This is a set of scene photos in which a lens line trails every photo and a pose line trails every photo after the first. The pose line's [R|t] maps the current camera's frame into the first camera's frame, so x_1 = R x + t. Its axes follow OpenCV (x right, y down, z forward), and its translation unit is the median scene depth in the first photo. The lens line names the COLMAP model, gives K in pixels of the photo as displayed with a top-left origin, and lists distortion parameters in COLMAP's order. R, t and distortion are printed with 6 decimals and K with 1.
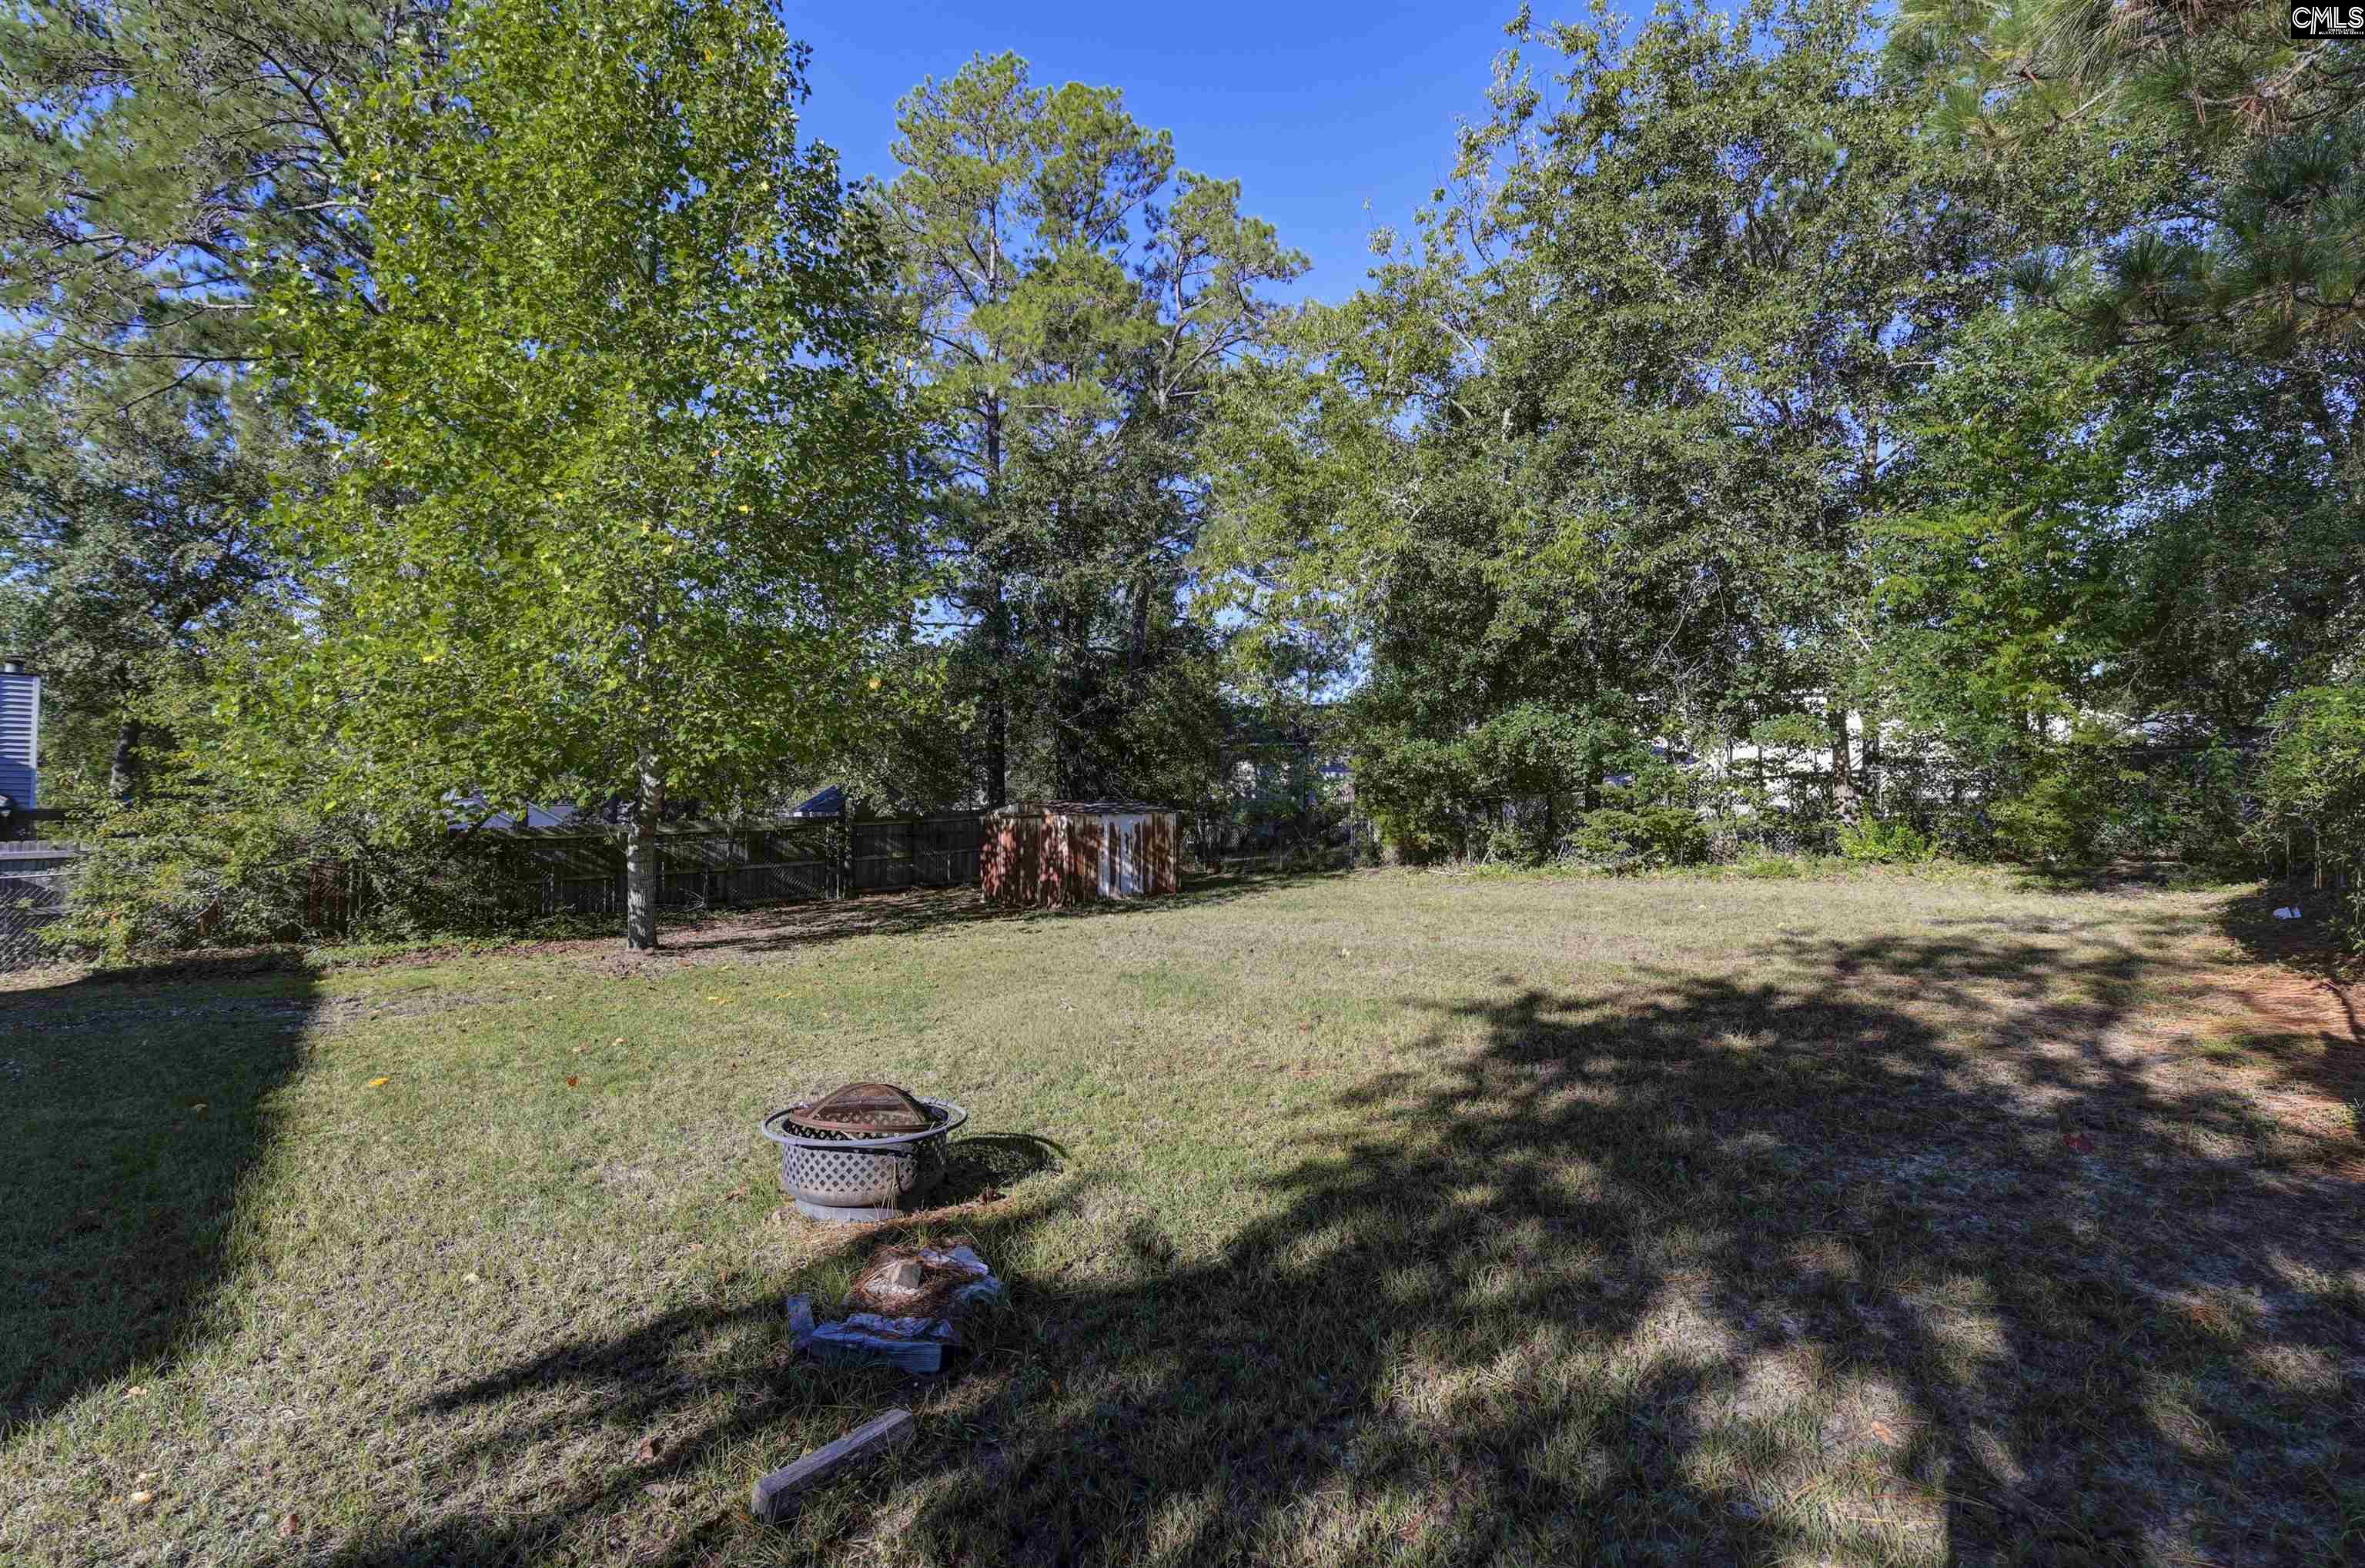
lens RADIAL K [[1062.1, 0, 1176.7], [0, 1062.1, 783.9], [0, 0, 1]] dist [-0.005604, -0.001206]
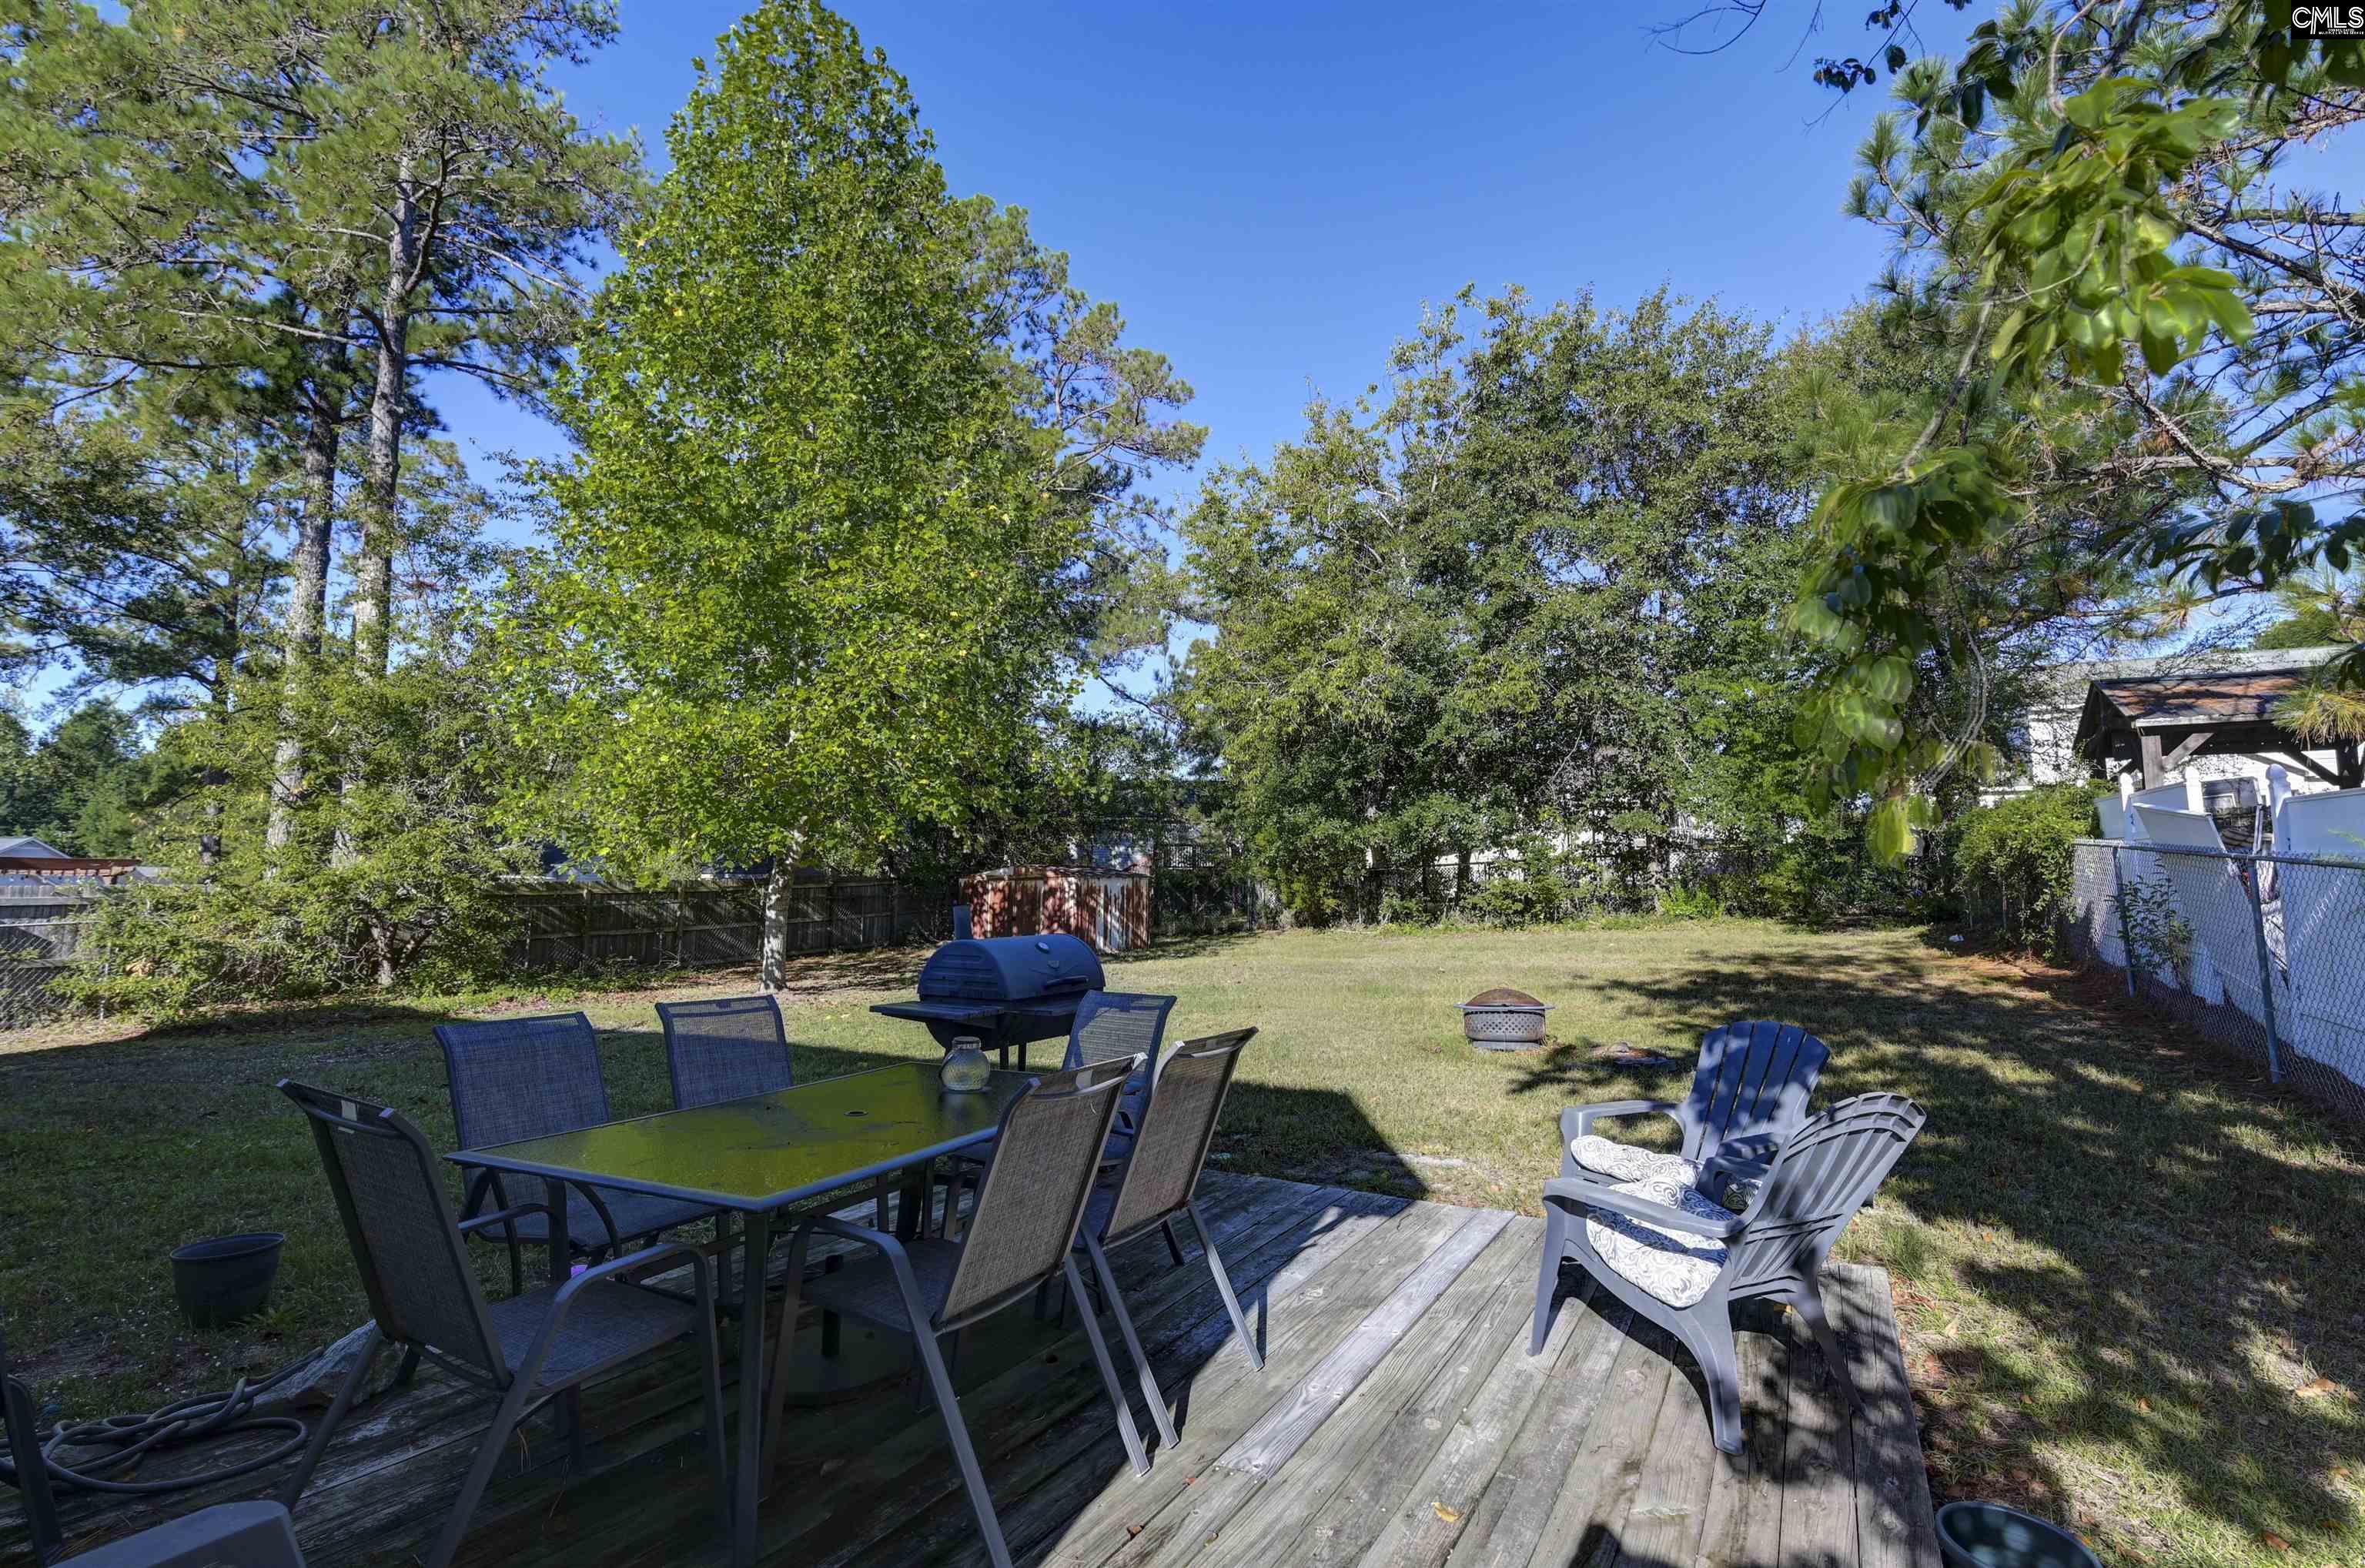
lens RADIAL K [[1178.7, 0, 1172.4], [0, 1178.7, 788.8], [0, 0, 1]] dist [0.002656, 0.000929]
pose [[0.947786, 0.039056, 0.316507, -0.463155], [-0.018740, 0.997578, -0.066983, 0.020386], [-0.318356, 0.057554, 0.946222, -0.258324]]
